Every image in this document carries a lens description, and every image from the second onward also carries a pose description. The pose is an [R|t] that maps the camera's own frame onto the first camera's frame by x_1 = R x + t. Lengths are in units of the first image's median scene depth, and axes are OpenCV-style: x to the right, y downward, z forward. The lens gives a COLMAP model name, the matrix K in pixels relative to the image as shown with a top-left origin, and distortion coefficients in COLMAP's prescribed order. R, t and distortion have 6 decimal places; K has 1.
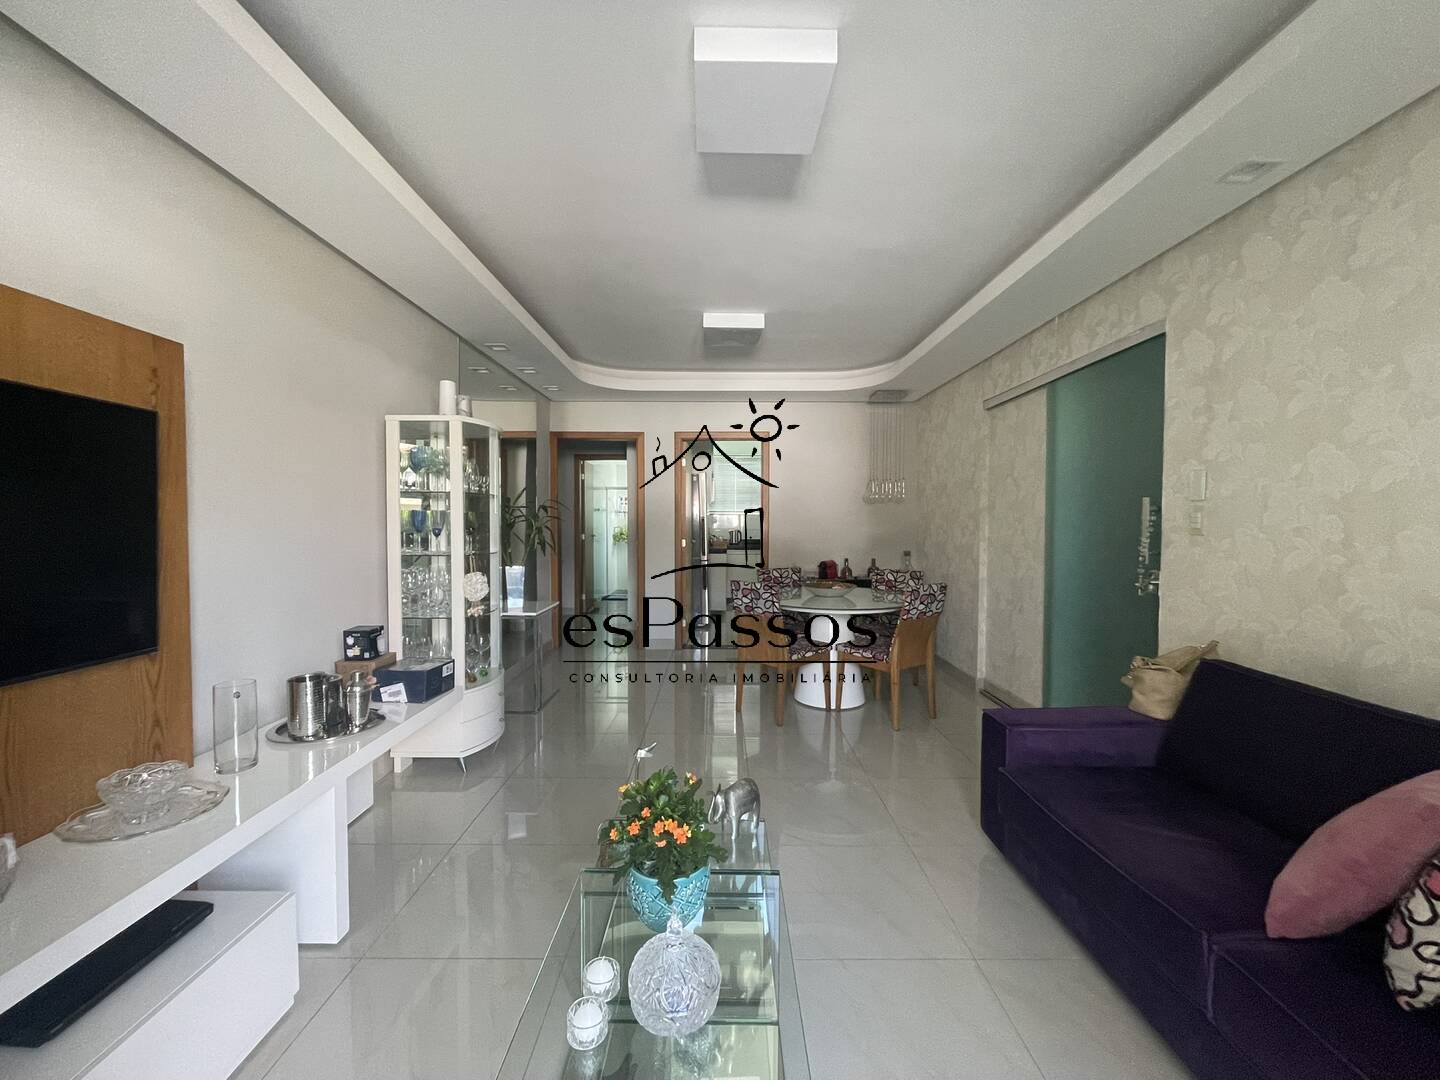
lens RADIAL K [[582.3, 0, 719.7], [0, 582.3, 535.9], [0, 0, 1]] dist [-0.000918, 0.000059]
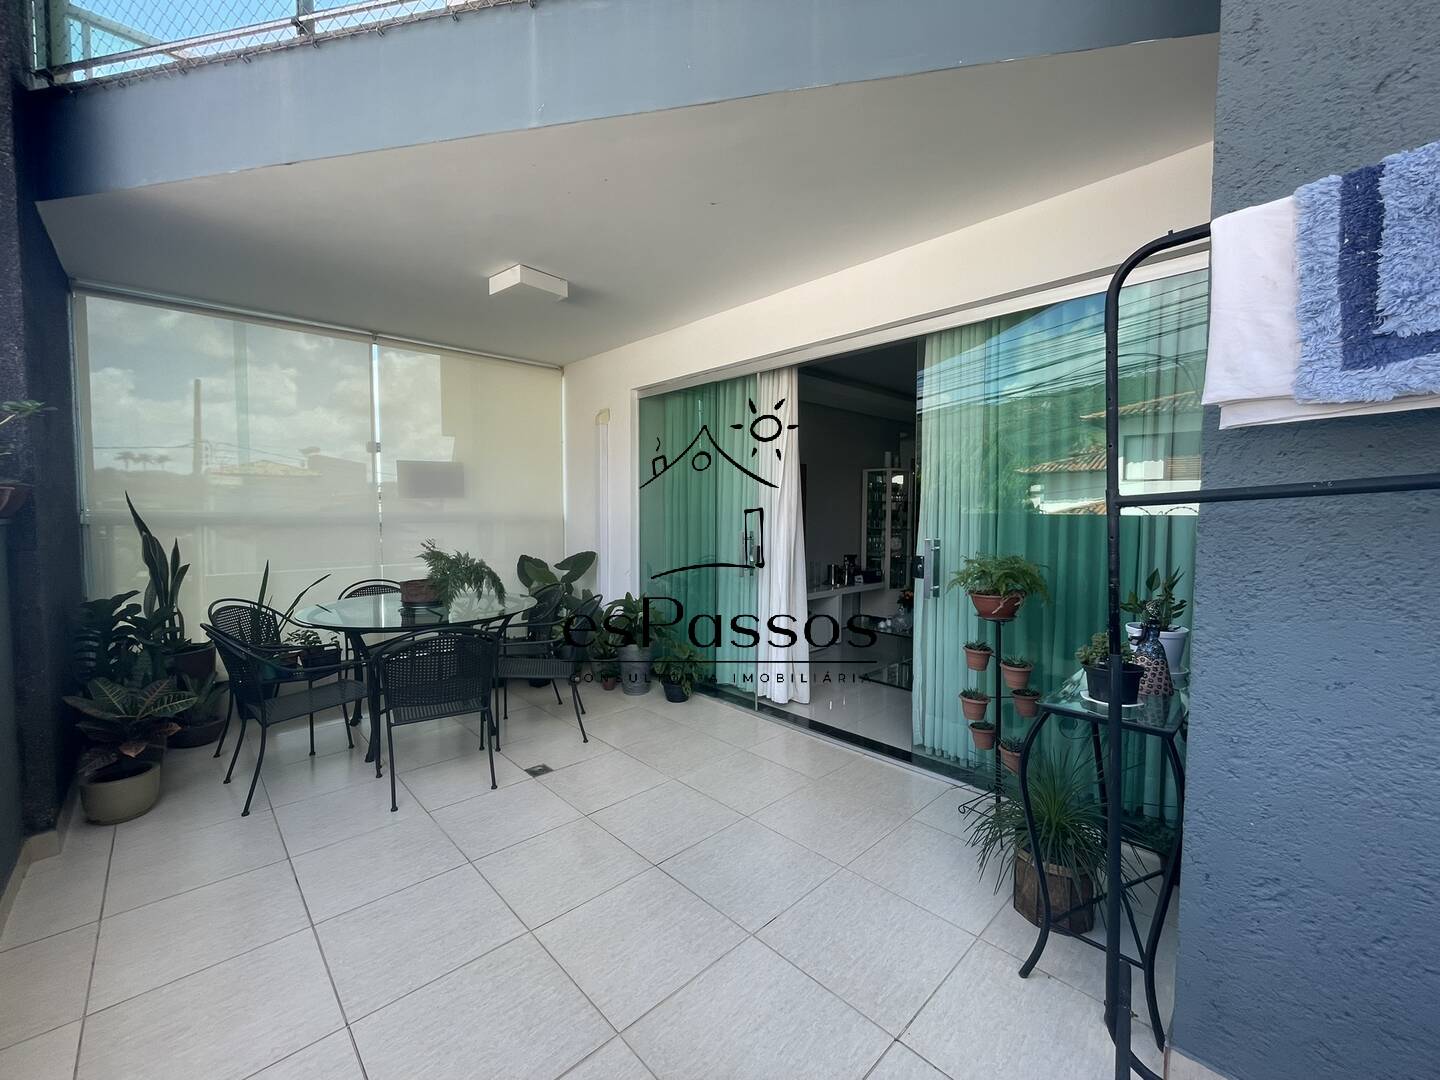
lens RADIAL K [[582.3, 0, 719.4], [0, 582.3, 537.6], [0, 0, 1]] dist [-0.000918, 0.000059]
pose [[0.691741, 0.029474, -0.721544, 0.916569], [-0.020950, 0.999565, 0.020746, 0.040798], [0.721842, 0.000765, 0.692058, -1.310087]]
